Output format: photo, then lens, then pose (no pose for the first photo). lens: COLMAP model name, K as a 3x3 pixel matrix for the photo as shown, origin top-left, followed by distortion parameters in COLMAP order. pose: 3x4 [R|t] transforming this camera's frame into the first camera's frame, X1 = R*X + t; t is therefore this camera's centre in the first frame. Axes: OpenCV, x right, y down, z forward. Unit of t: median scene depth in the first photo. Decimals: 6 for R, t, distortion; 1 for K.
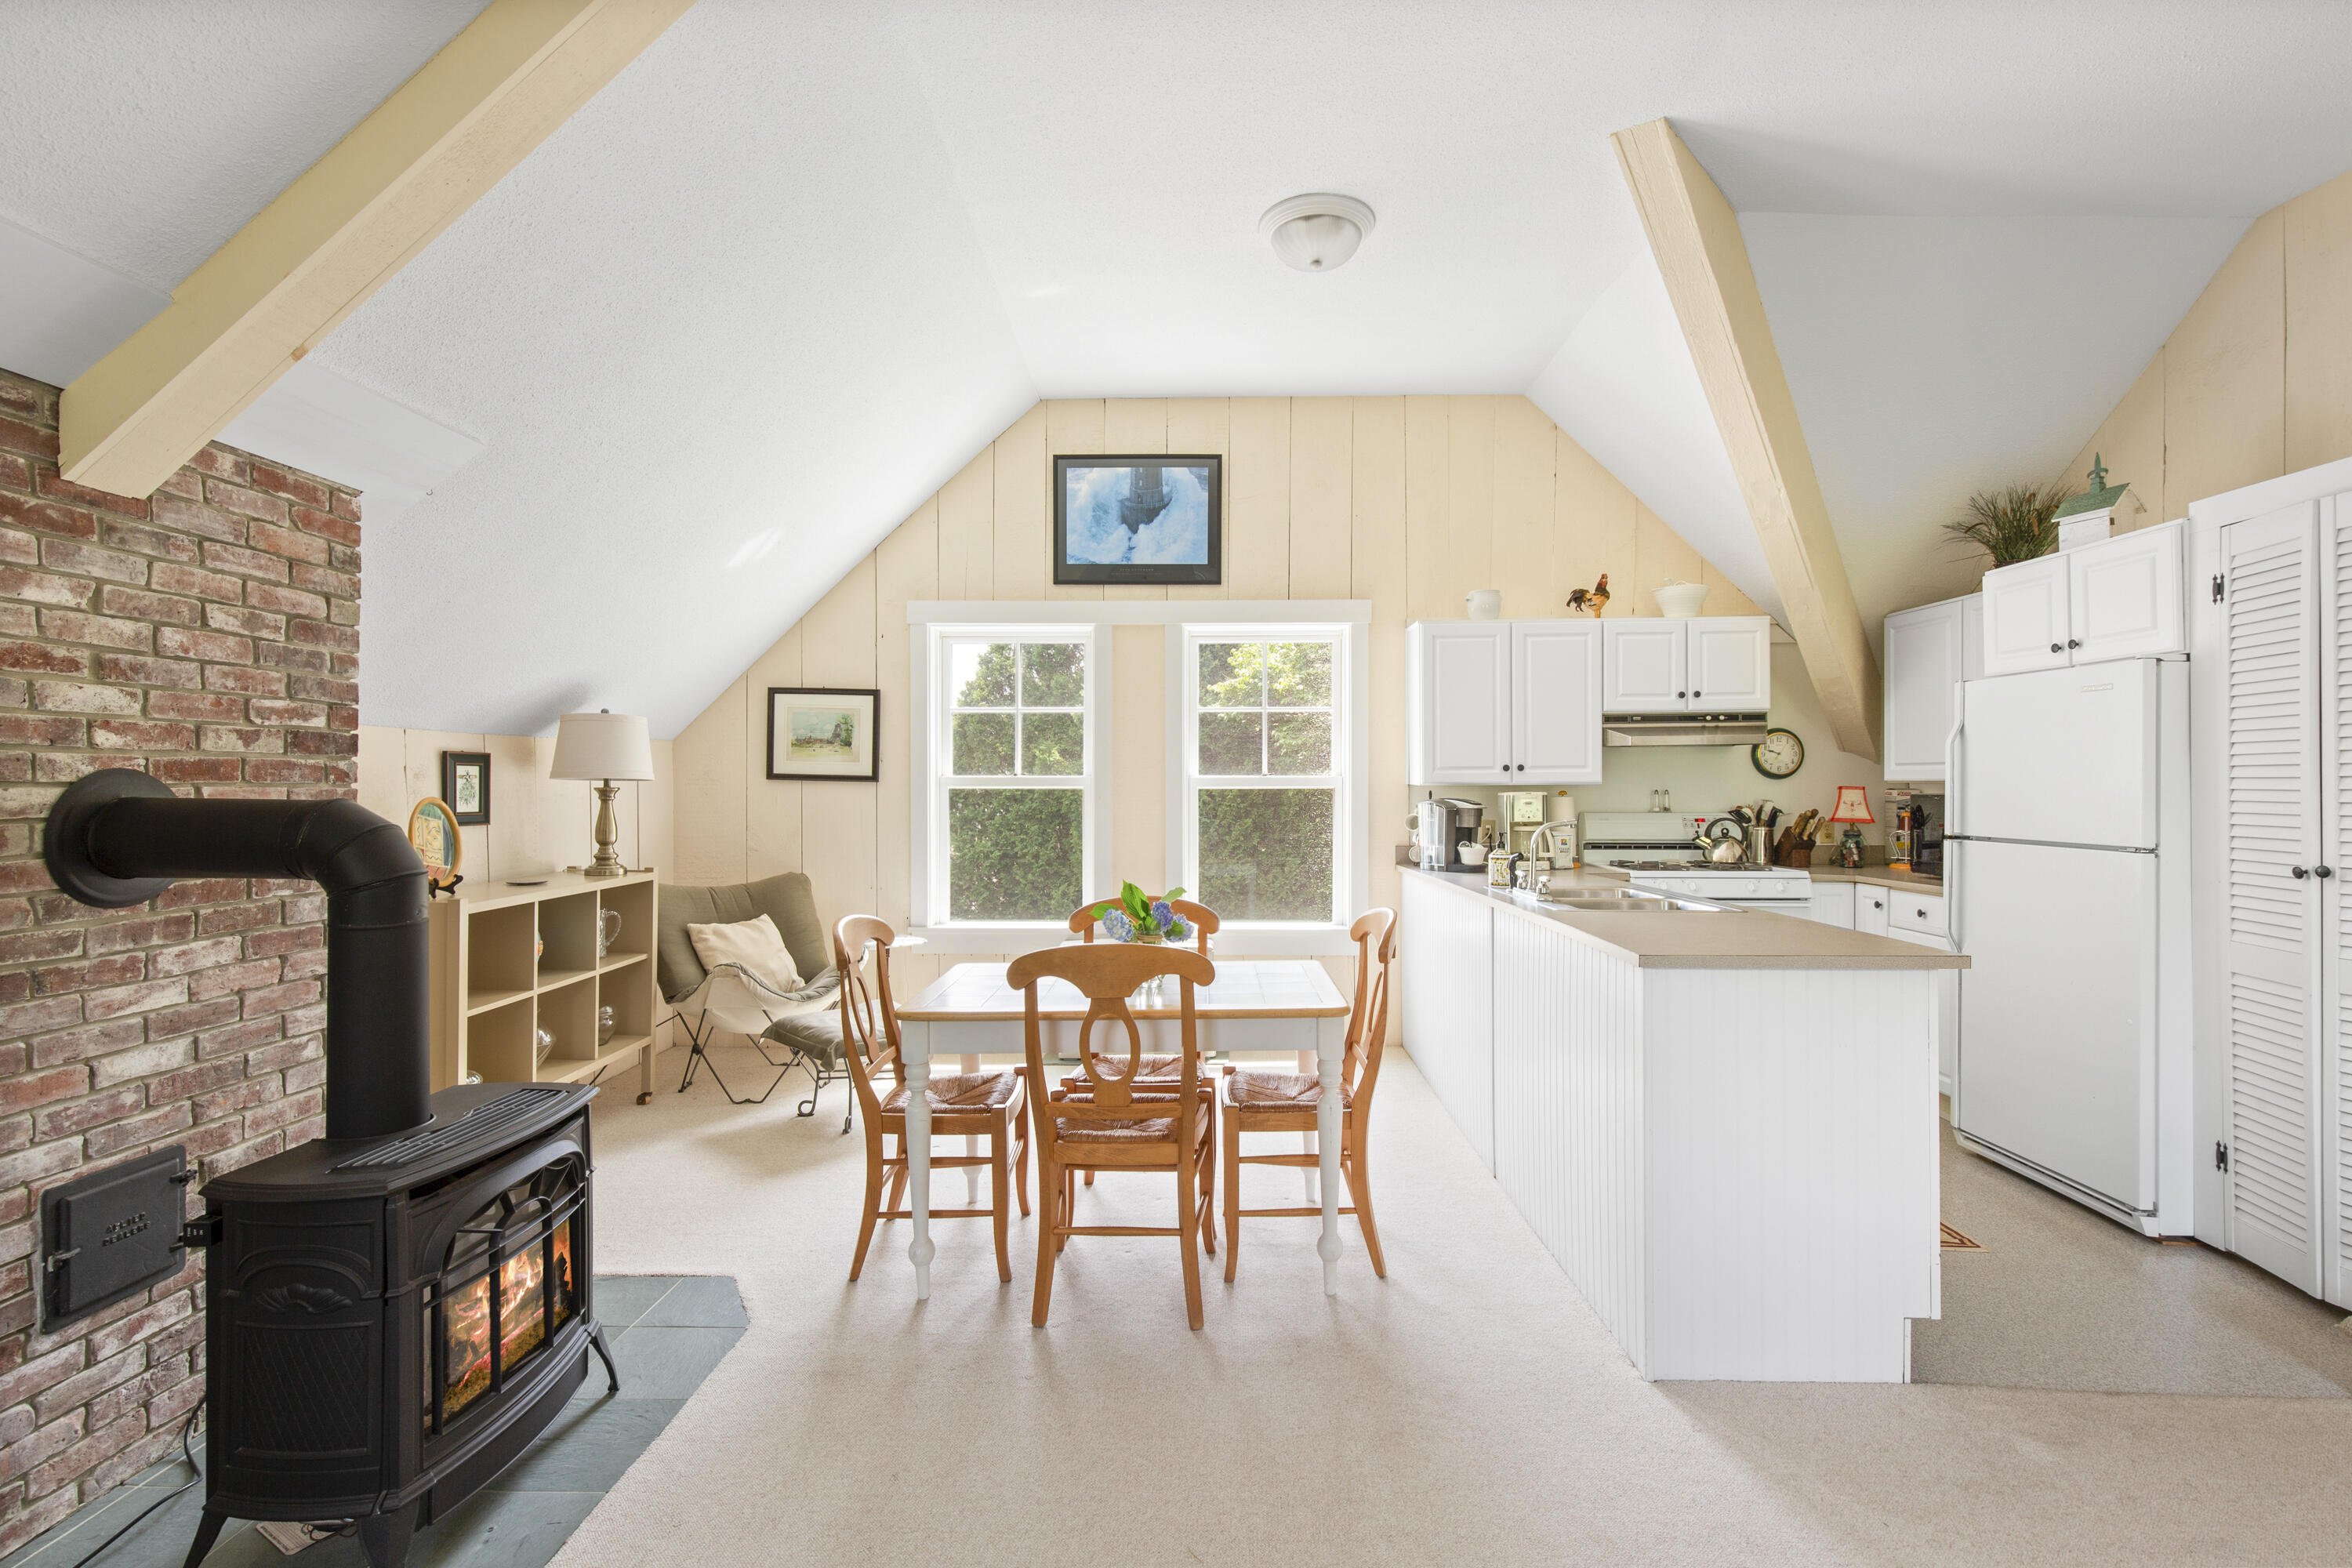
lens RADIAL K [[1061.5, 0, 1194.0], [0, 1061.5, 778.4], [0, 0, 1]] dist [0.000025, -0.000253]
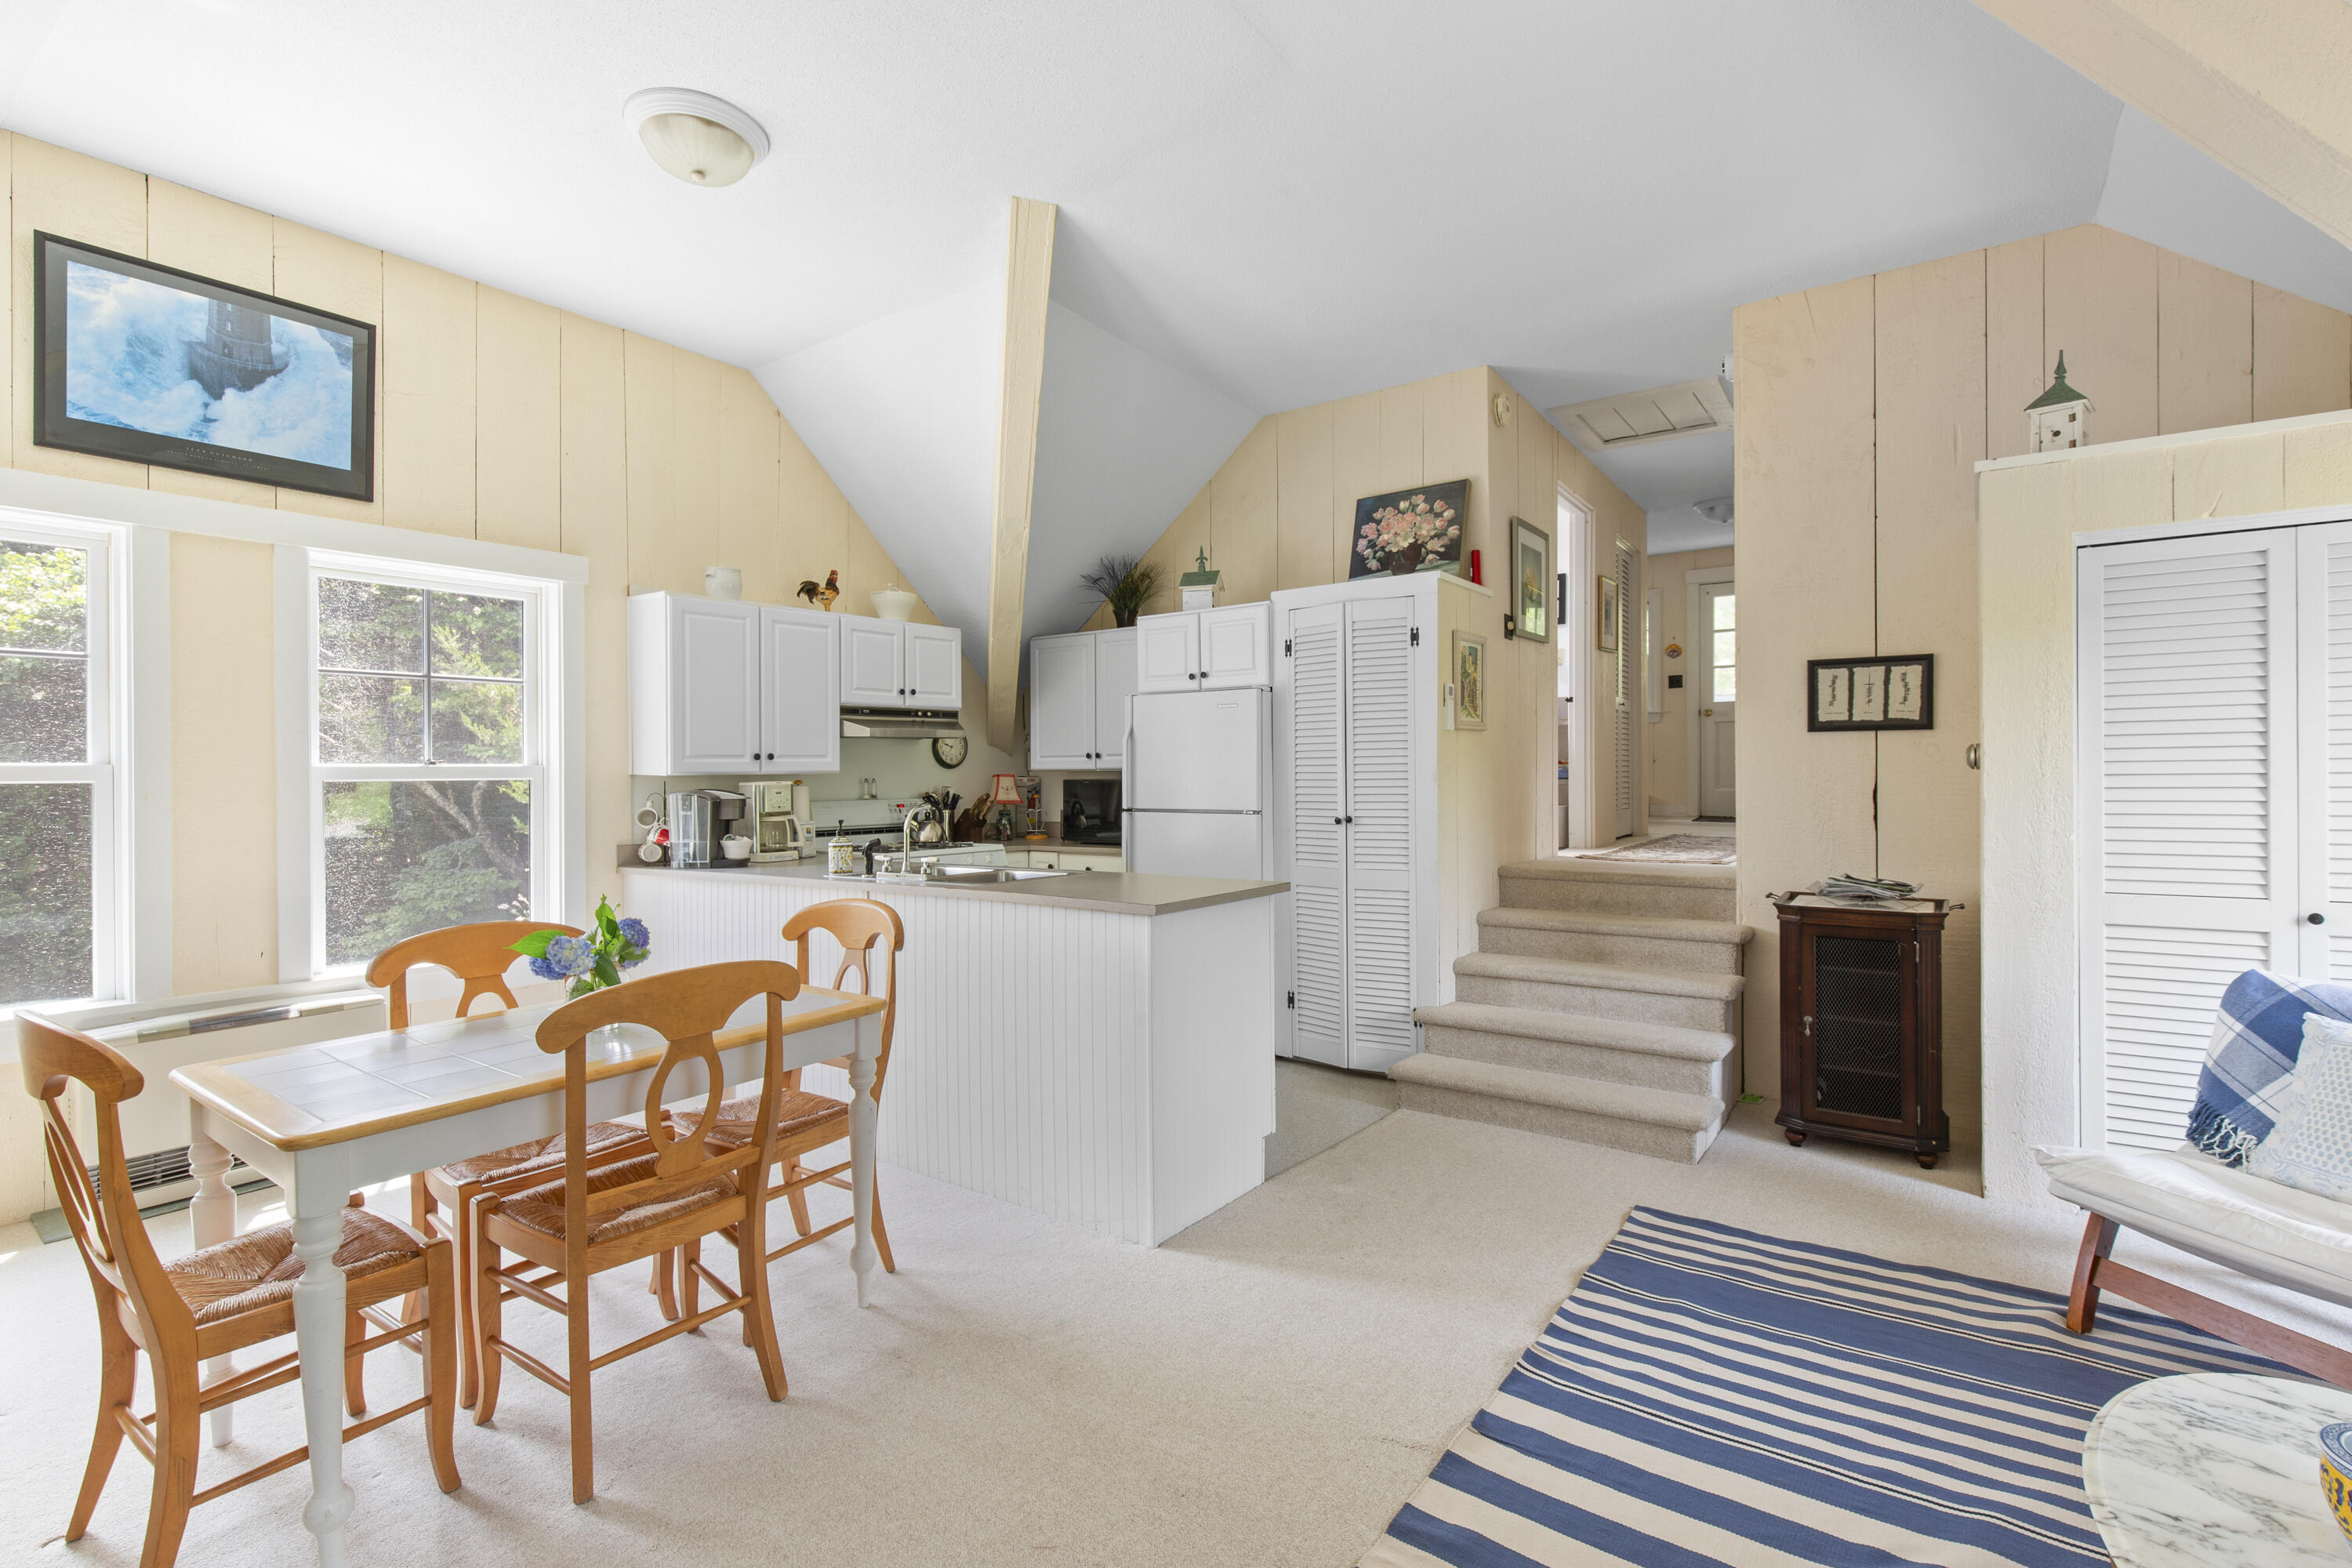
lens RADIAL K [[1061.5, 0, 1194.0], [0, 1061.5, 778.4], [0, 0, 1]] dist [0.000025, -0.000253]
pose [[0.567589, -0.007128, 0.823281, -0.273822], [0.003358, 0.999974, 0.006343, 0.005136], [-0.823305, -0.000836, 0.567598, 0.124968]]
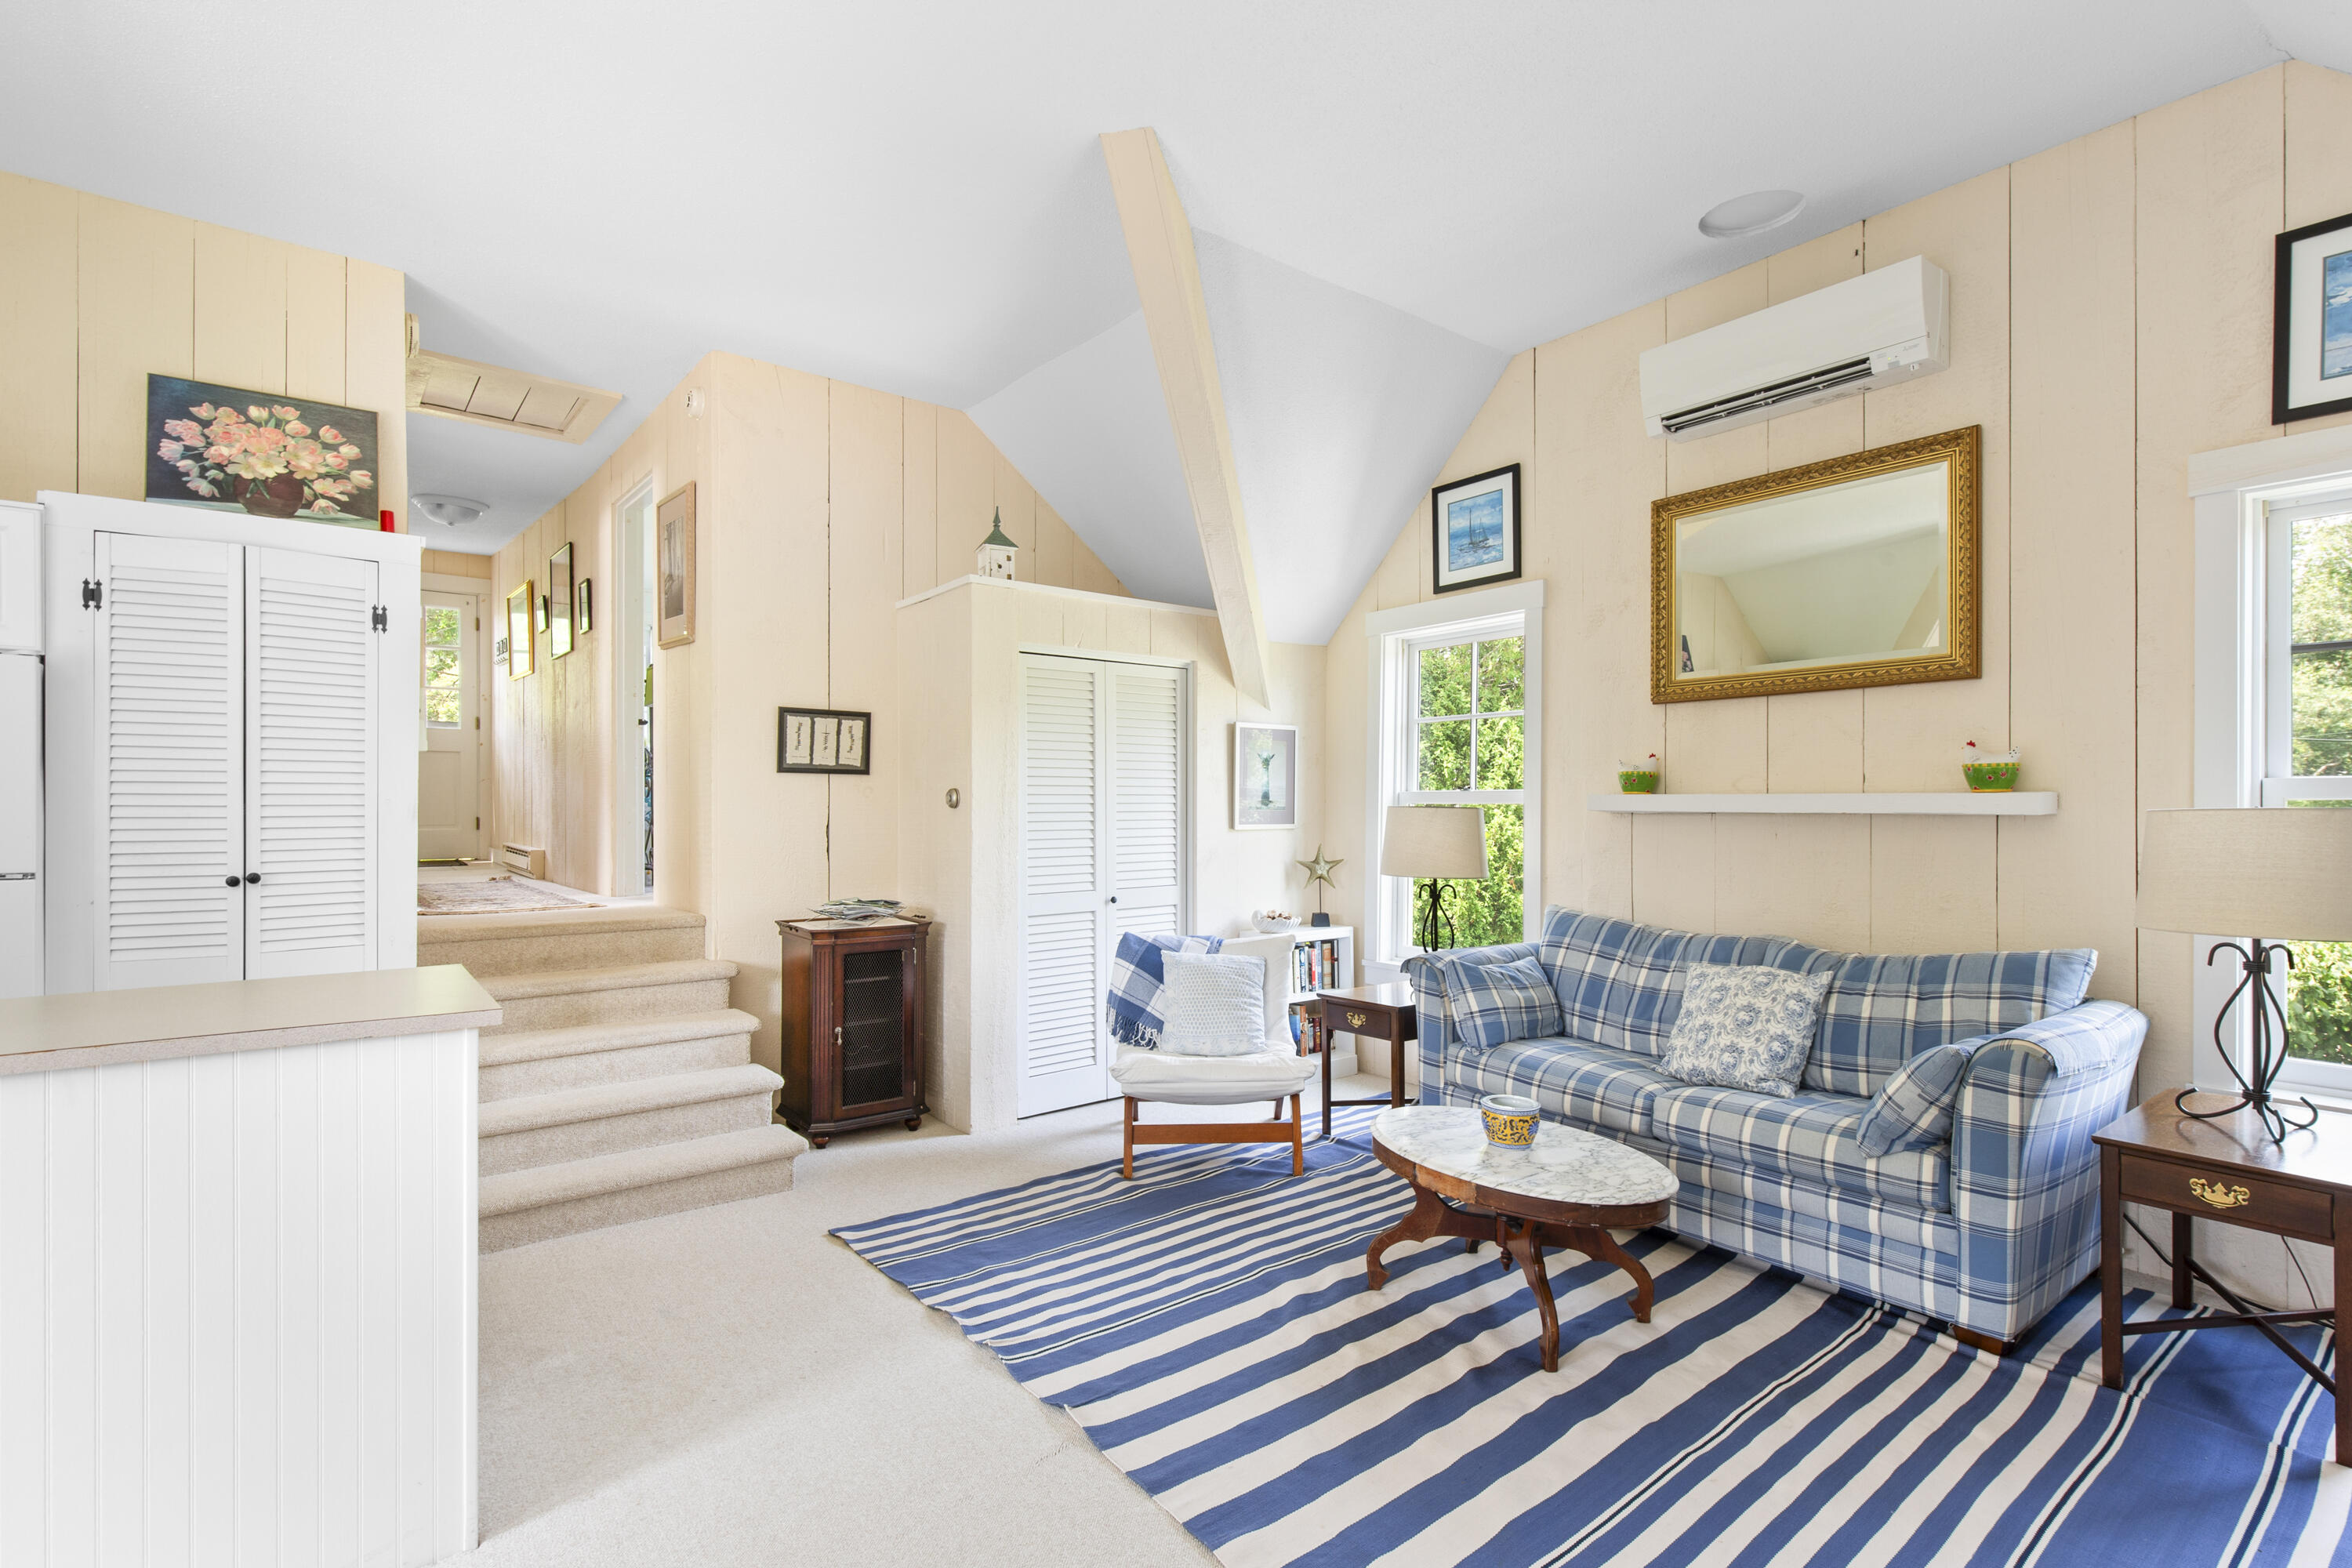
lens RADIAL K [[1088.2, 0, 1242.1], [0, 1088.2, 807.7], [0, 0, 1]] dist [0.000795, 0.000274]
pose [[-0.648066, -0.000247, 0.761585, -0.274652], [-0.003723, 0.999989, -0.002843, 0.006776], [-0.761575, -0.004678, -0.648059, 0.522098]]
